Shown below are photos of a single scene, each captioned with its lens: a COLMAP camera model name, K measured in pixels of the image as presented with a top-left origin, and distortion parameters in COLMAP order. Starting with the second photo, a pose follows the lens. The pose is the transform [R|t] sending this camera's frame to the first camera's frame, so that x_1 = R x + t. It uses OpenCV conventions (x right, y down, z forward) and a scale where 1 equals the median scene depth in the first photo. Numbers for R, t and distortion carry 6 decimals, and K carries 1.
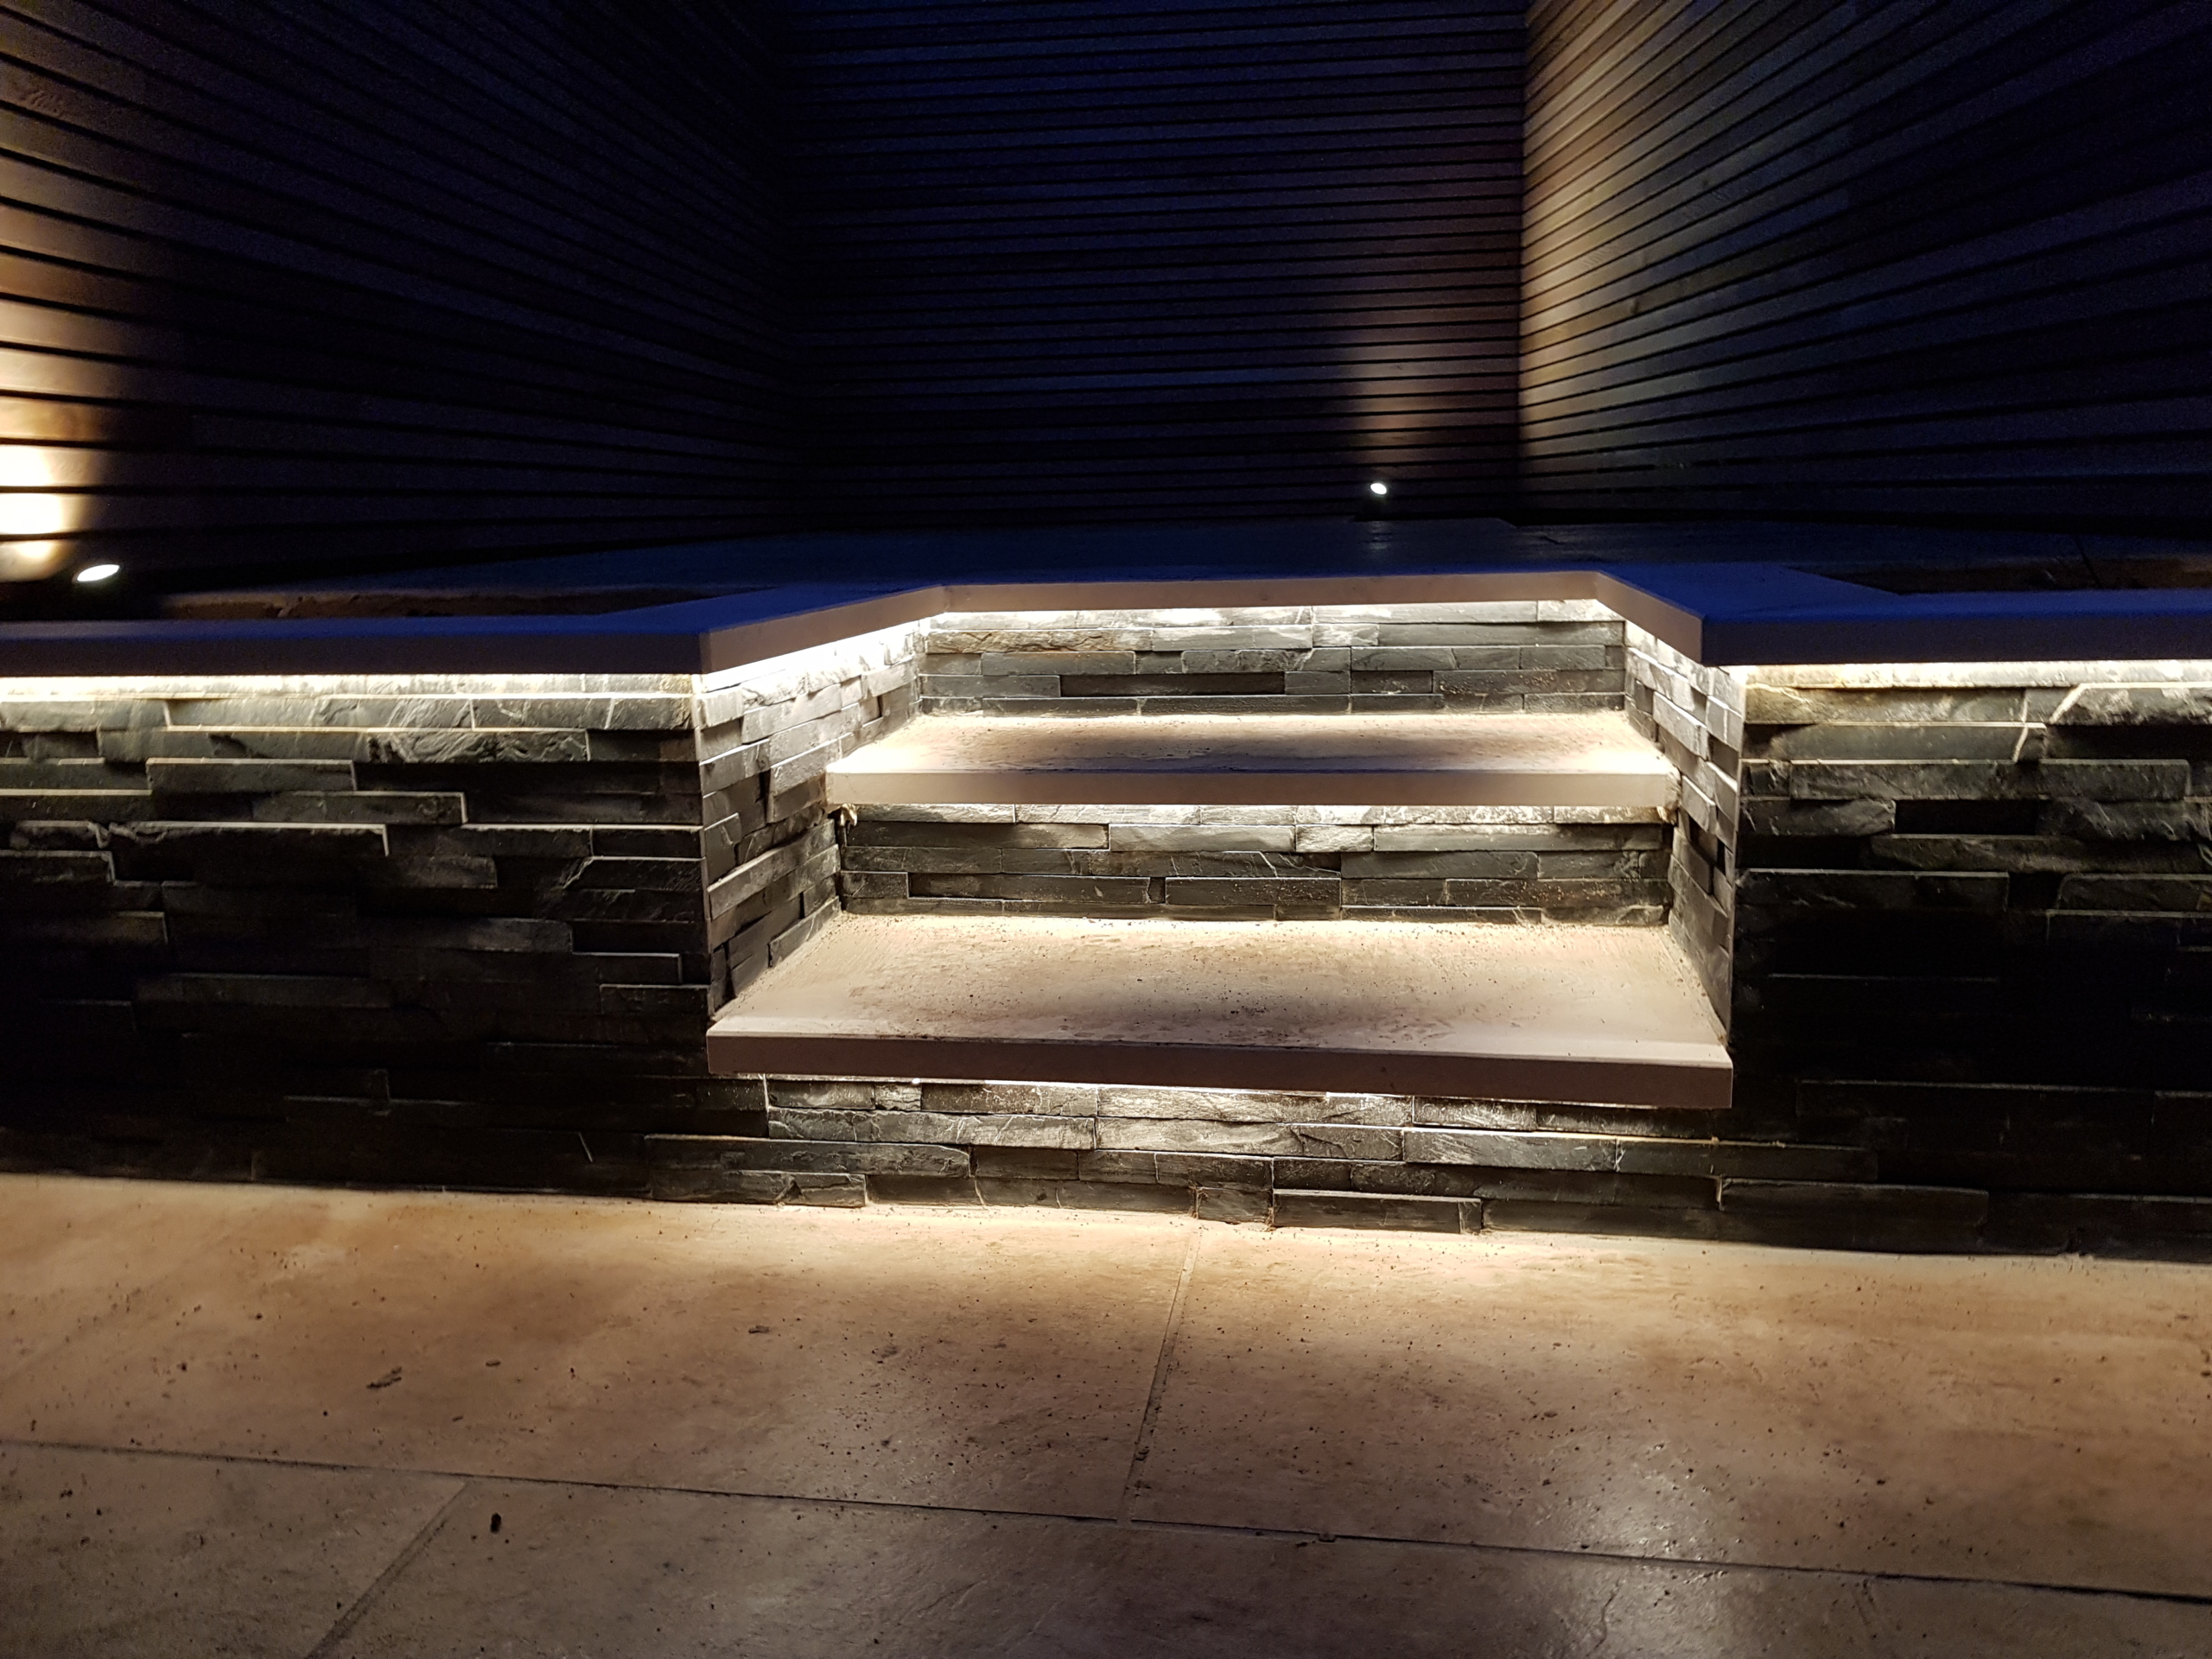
lens RADIAL K [[1727.8, 0, 1098.7], [0, 1727.8, 826.0], [0, 0, 1]] dist [0.020473, -0.033539]
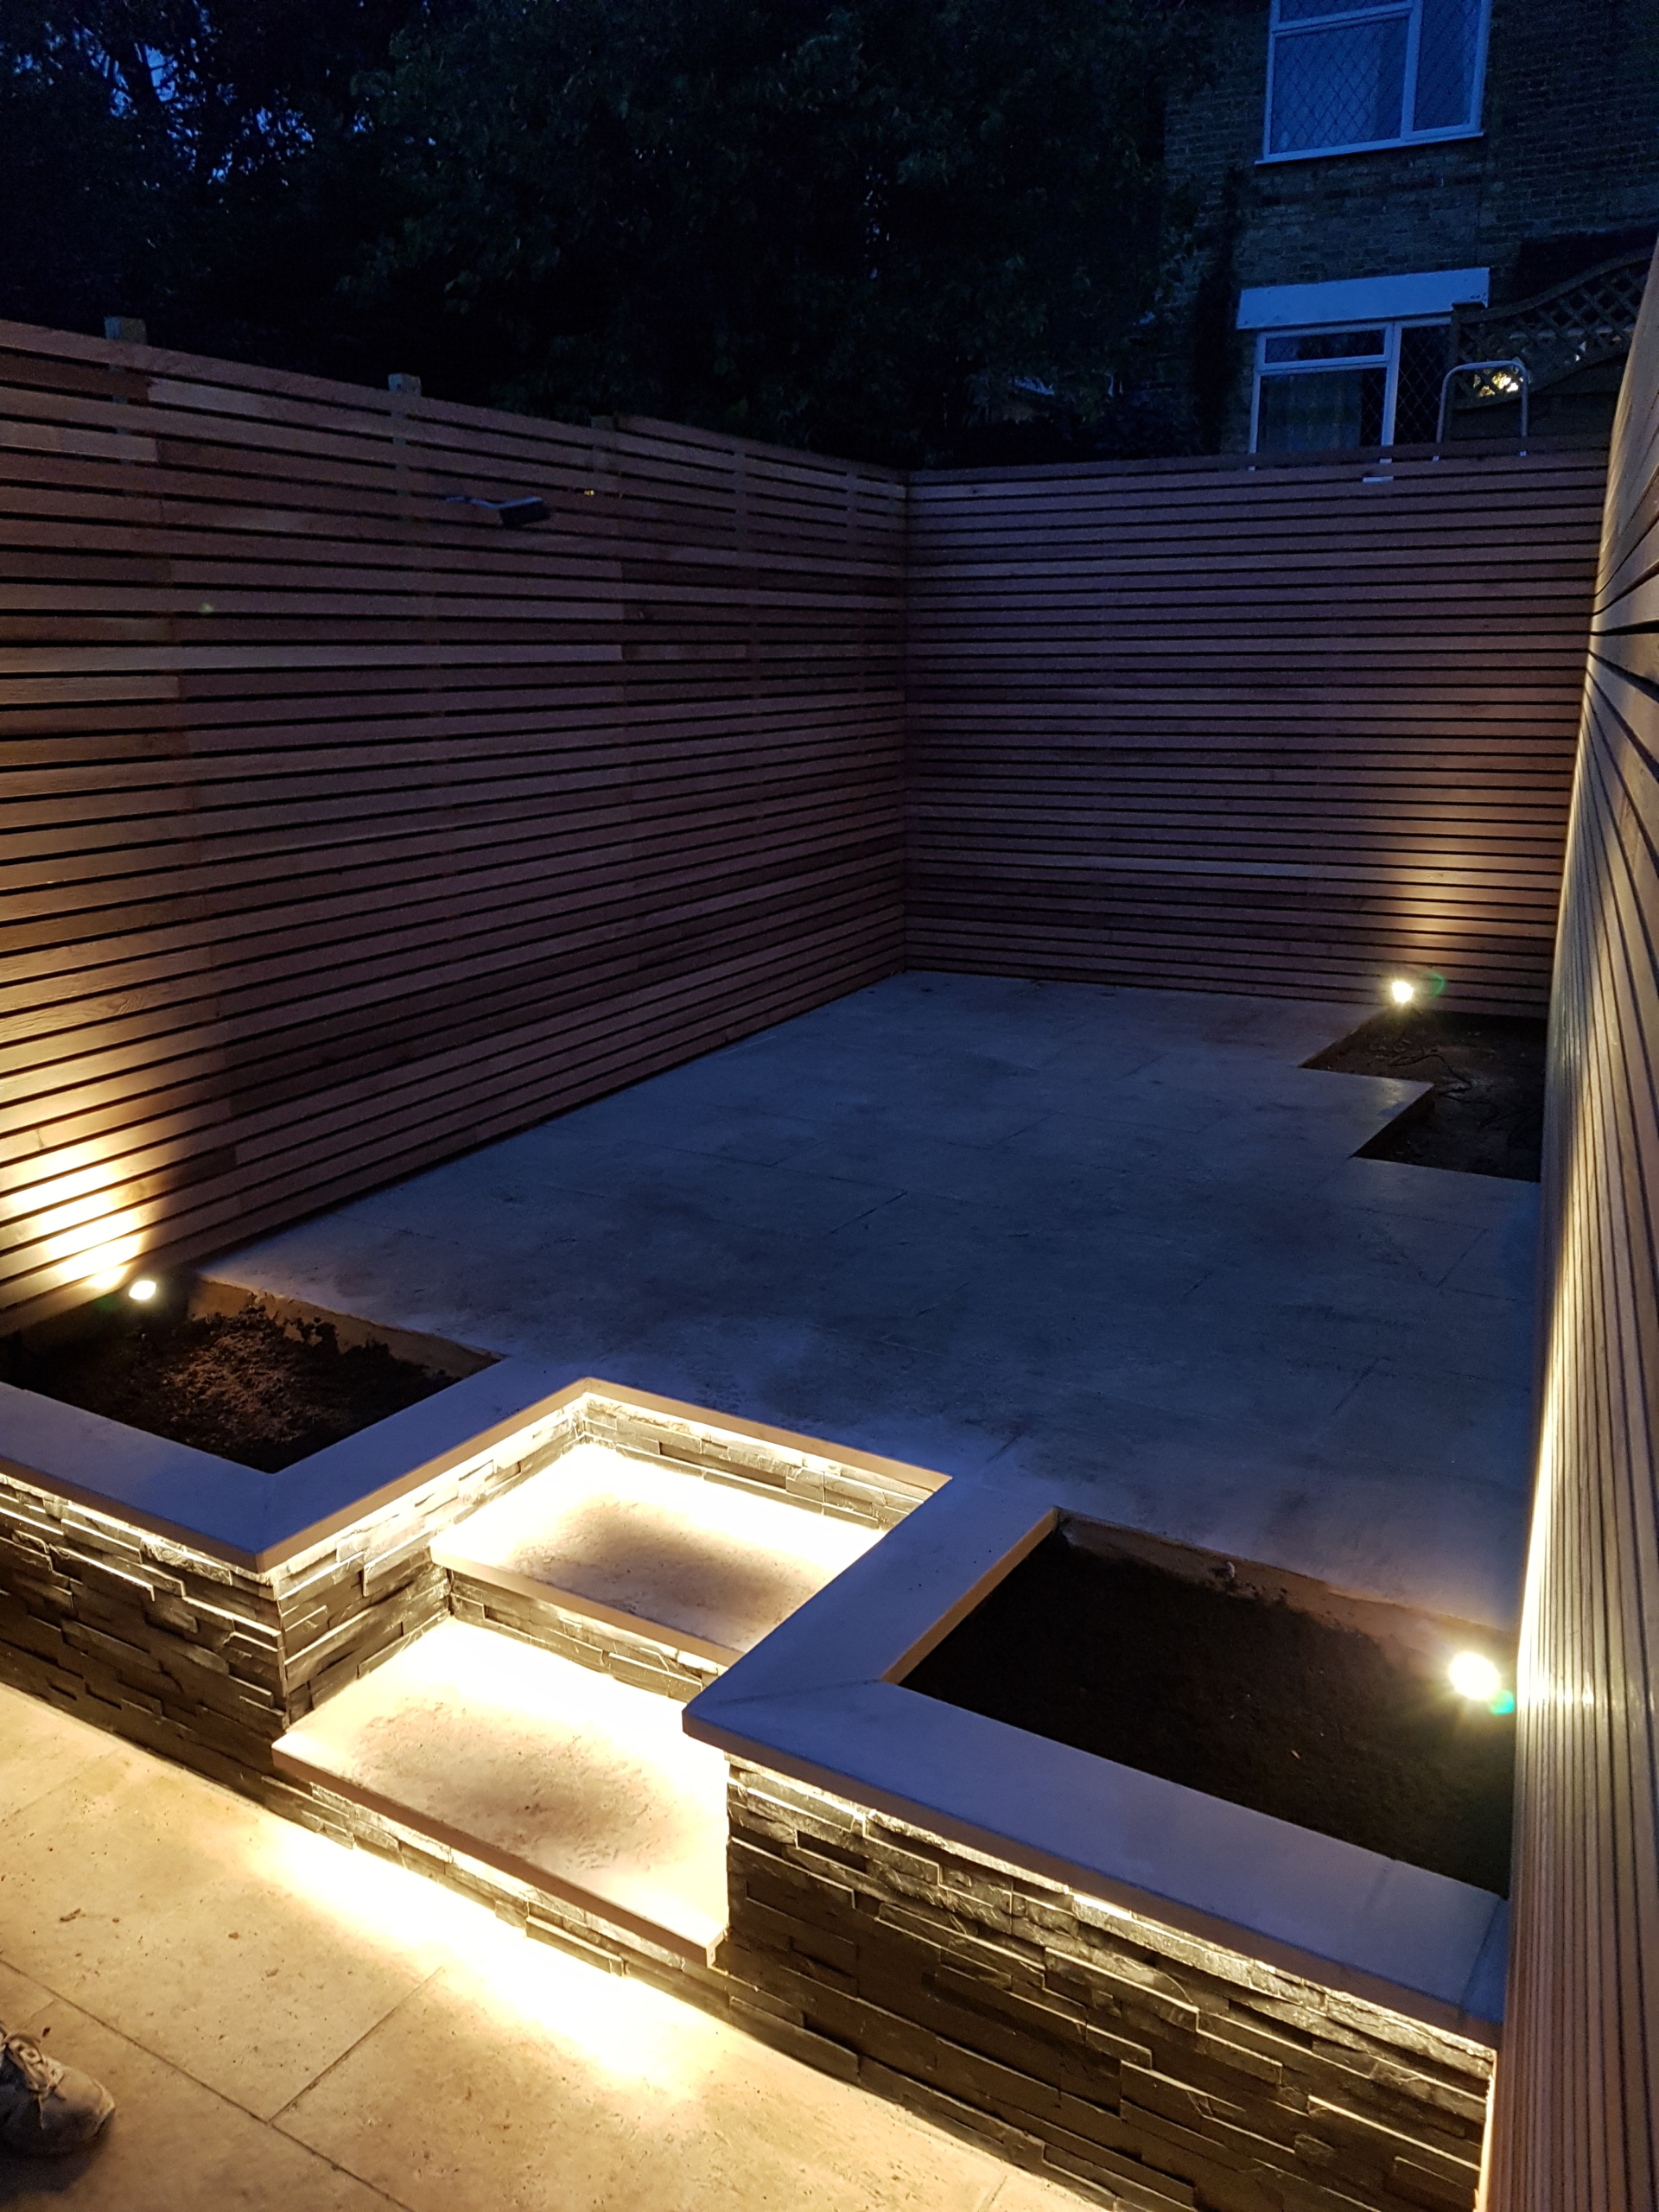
lens RADIAL K [[1727.8, 0, 834.5], [0, 1727.8, 1109.3], [0, 0, 1]] dist [0.020473, -0.033539]
pose [[0.926817, 0.112878, -0.358146, 0.845646], [-0.082939, 0.991731, 0.097935, -0.725464], [0.366239, -0.061064, 0.928515, -0.412074]]
